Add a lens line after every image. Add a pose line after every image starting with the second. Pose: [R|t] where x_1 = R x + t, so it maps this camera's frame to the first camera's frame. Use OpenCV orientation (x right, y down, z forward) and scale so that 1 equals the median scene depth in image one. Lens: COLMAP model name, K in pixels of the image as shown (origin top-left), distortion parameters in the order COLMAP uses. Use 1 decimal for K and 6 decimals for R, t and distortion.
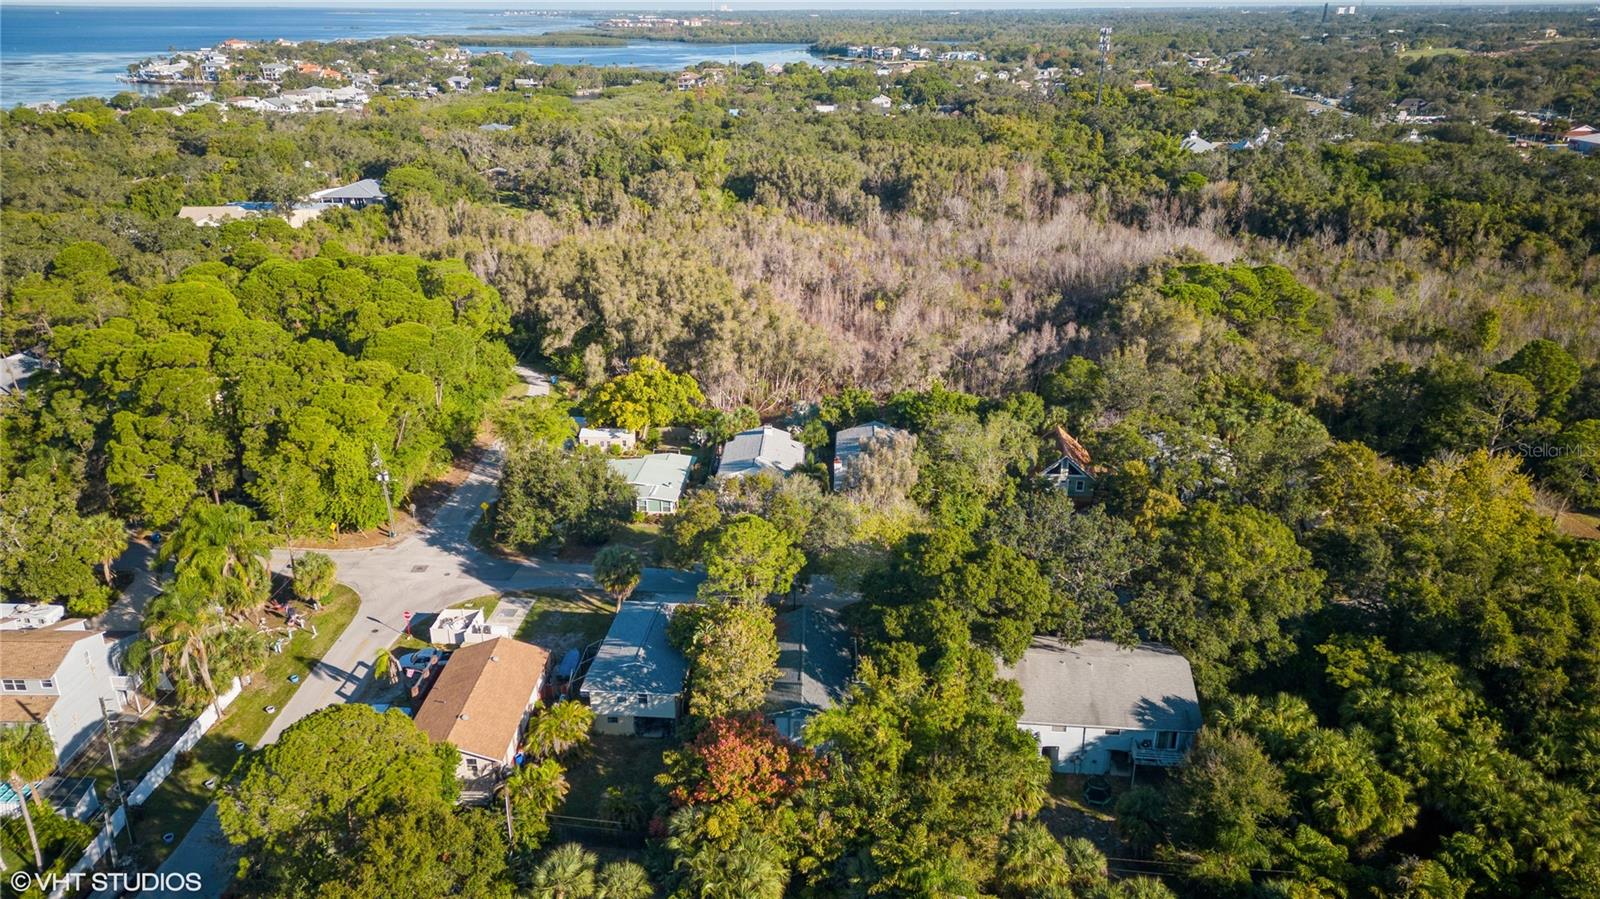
lens RADIAL K [[1126.6, 0, 800.0], [0, 1126.6, 449.5], [0, 0, 1]] dist [0.071135, -0.069104]
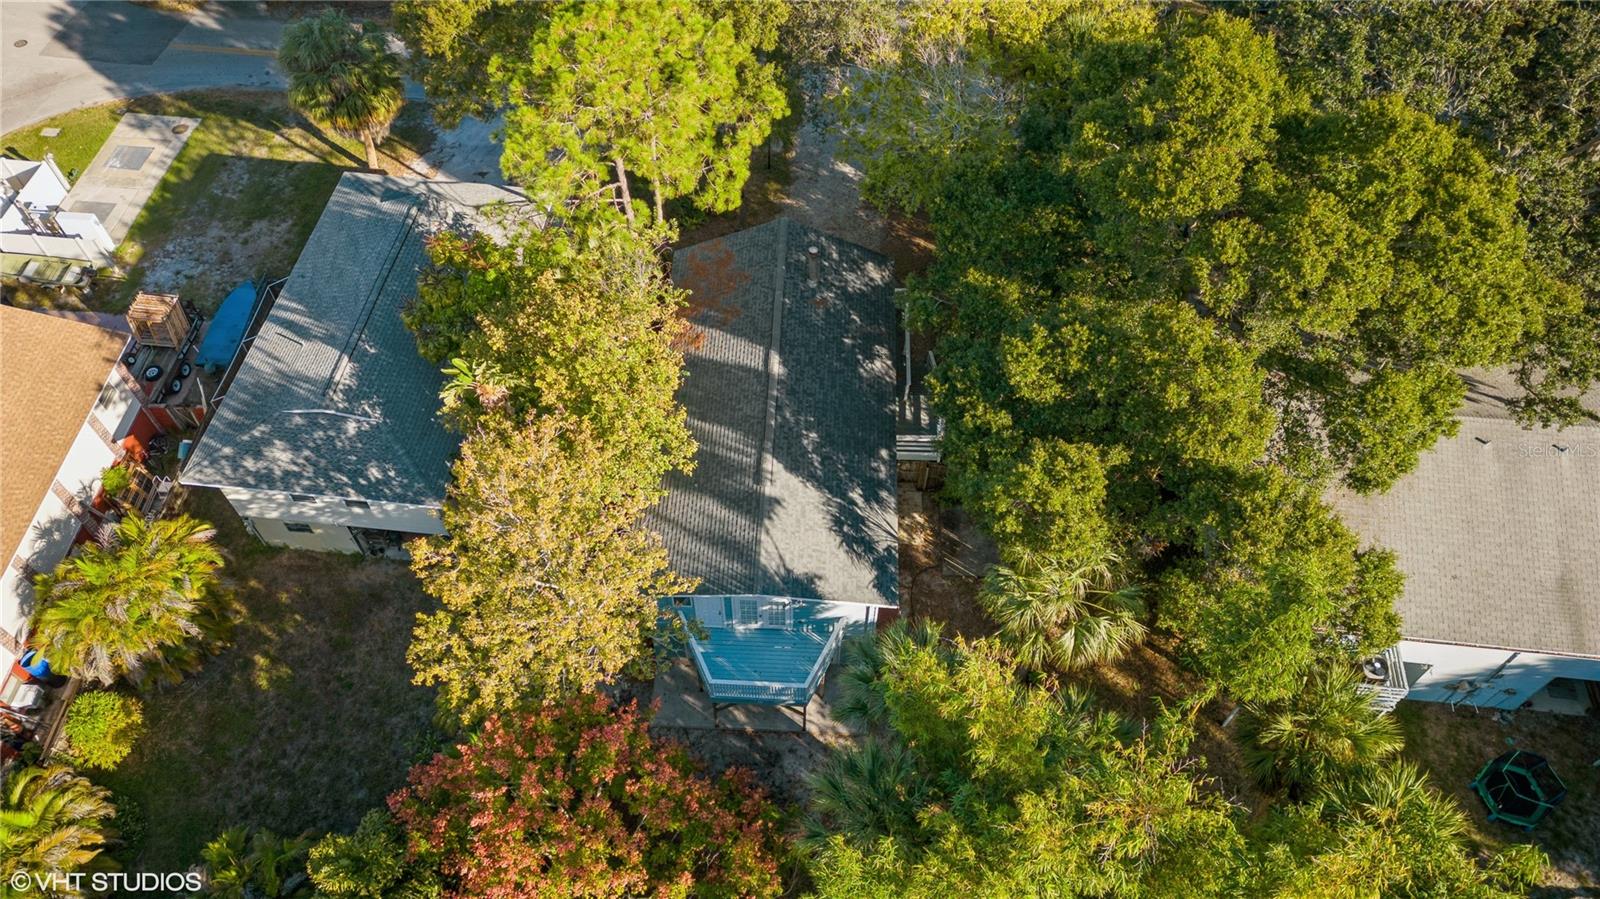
lens RADIAL K [[1126.6, 0, 800.0], [0, 1126.6, 449.5], [0, 0, 1]] dist [0.071135, -0.069104]
pose [[0.999725, 0.022014, -0.008048, 0.015316], [-0.014439, 0.848886, 0.528379, -0.000650], [0.018464, -0.528117, 0.848971, 0.665498]]
